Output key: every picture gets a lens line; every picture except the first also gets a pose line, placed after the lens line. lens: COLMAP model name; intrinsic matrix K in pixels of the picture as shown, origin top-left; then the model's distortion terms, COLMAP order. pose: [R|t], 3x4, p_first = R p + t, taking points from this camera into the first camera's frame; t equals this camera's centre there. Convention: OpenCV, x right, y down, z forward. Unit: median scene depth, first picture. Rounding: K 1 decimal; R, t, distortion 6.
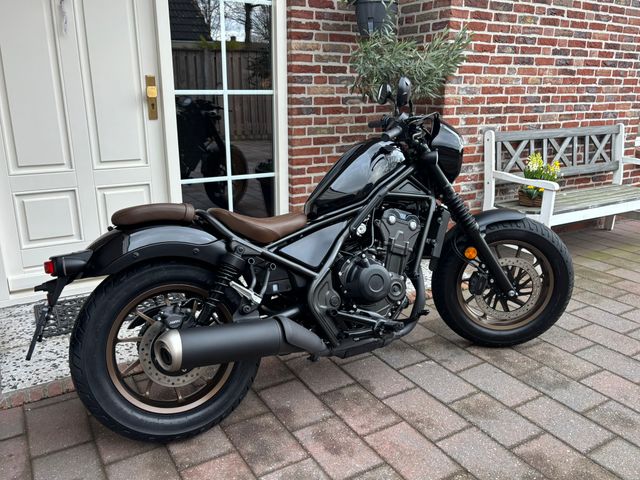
lens RADIAL K [[526.6, 0, 321.1], [0, 526.6, 238.6], [0, 0, 1]] dist [0.039304, -0.036070]
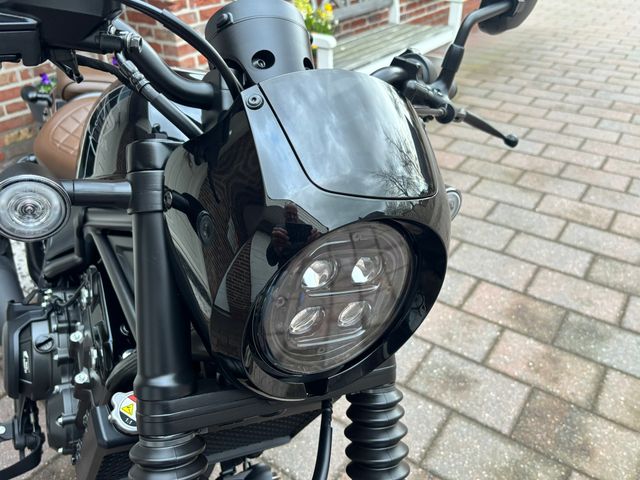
lens RADIAL K [[538.6, 0, 329.2], [0, 538.6, 227.2], [0, 0, 1]] dist [0.004176, 0.000911]
pose [[0.910674, -0.229803, 0.343312, 0.106686], [0.134271, 0.950536, 0.280093, -0.058768], [-0.390697, -0.208976, 0.896485, 0.236680]]
